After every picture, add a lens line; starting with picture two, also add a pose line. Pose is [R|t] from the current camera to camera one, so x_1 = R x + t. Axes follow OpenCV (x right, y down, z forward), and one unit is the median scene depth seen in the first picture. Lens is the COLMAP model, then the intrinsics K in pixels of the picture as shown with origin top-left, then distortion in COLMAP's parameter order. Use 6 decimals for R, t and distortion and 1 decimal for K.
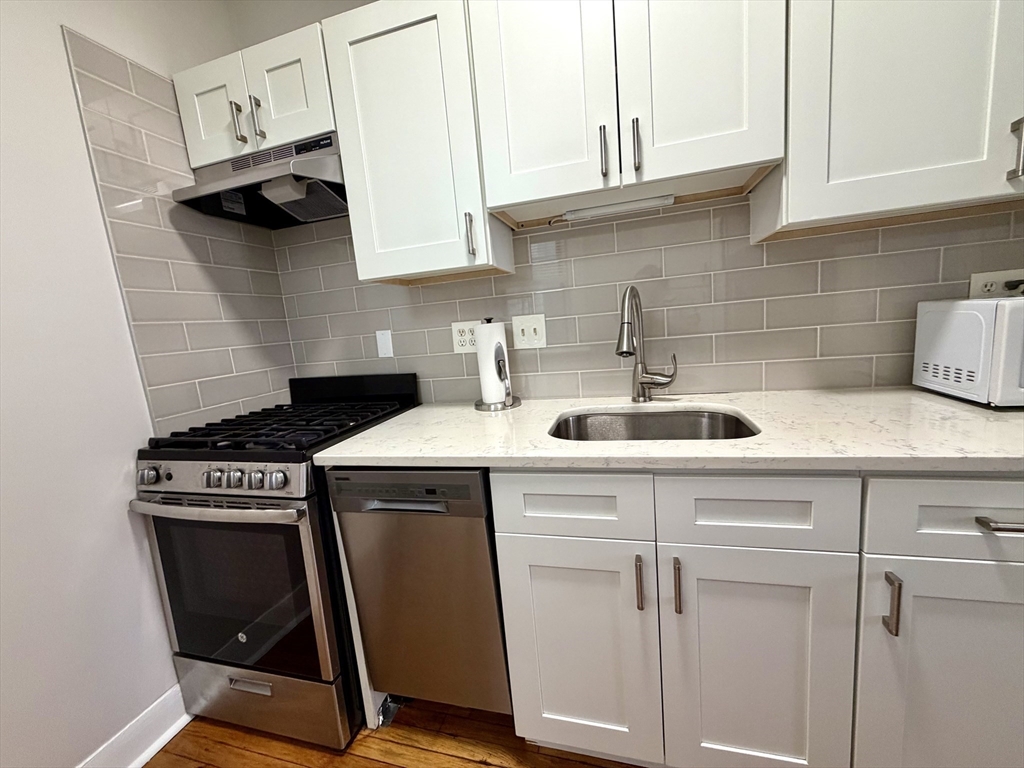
lens RADIAL K [[405.4, 0, 510.8], [0, 405.4, 382.8], [0, 0, 1]] dist [0.001932, -0.000258]
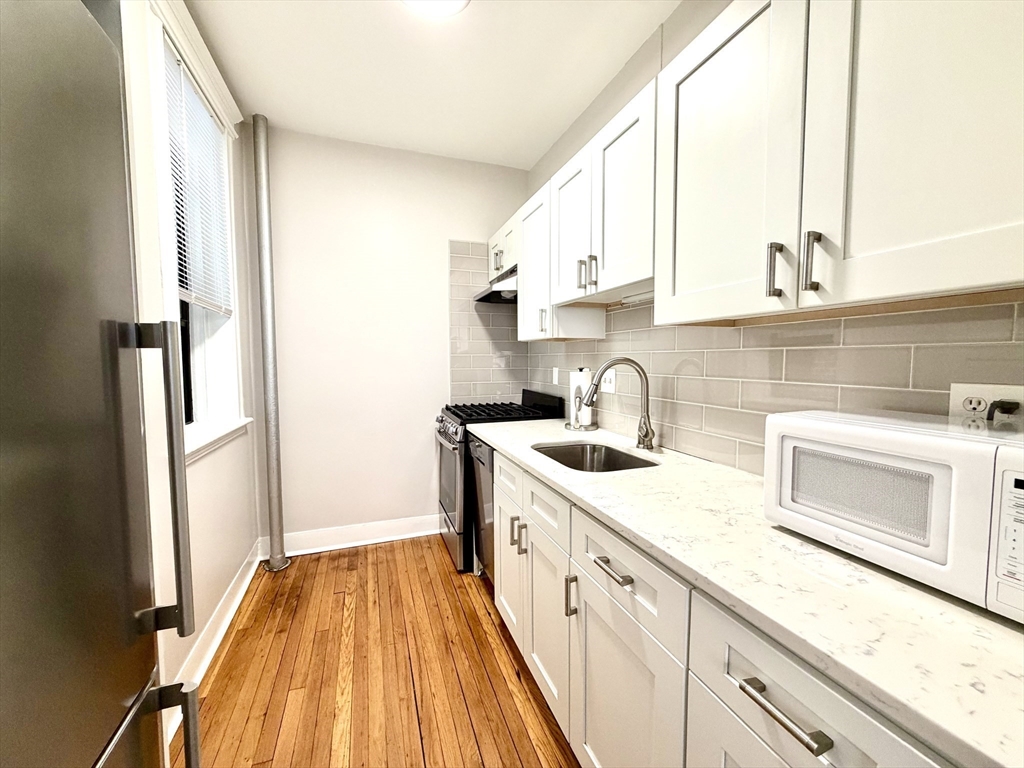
lens RADIAL K [[405.4, 0, 509.3], [0, 405.4, 386.3], [0, 0, 1]] dist [0.001932, -0.000258]
pose [[0.568136, 0.143530, -0.810321, 1.152299], [-0.174713, 0.983263, 0.051667, -0.143415], [0.804175, 0.112220, 0.583703, -0.078581]]
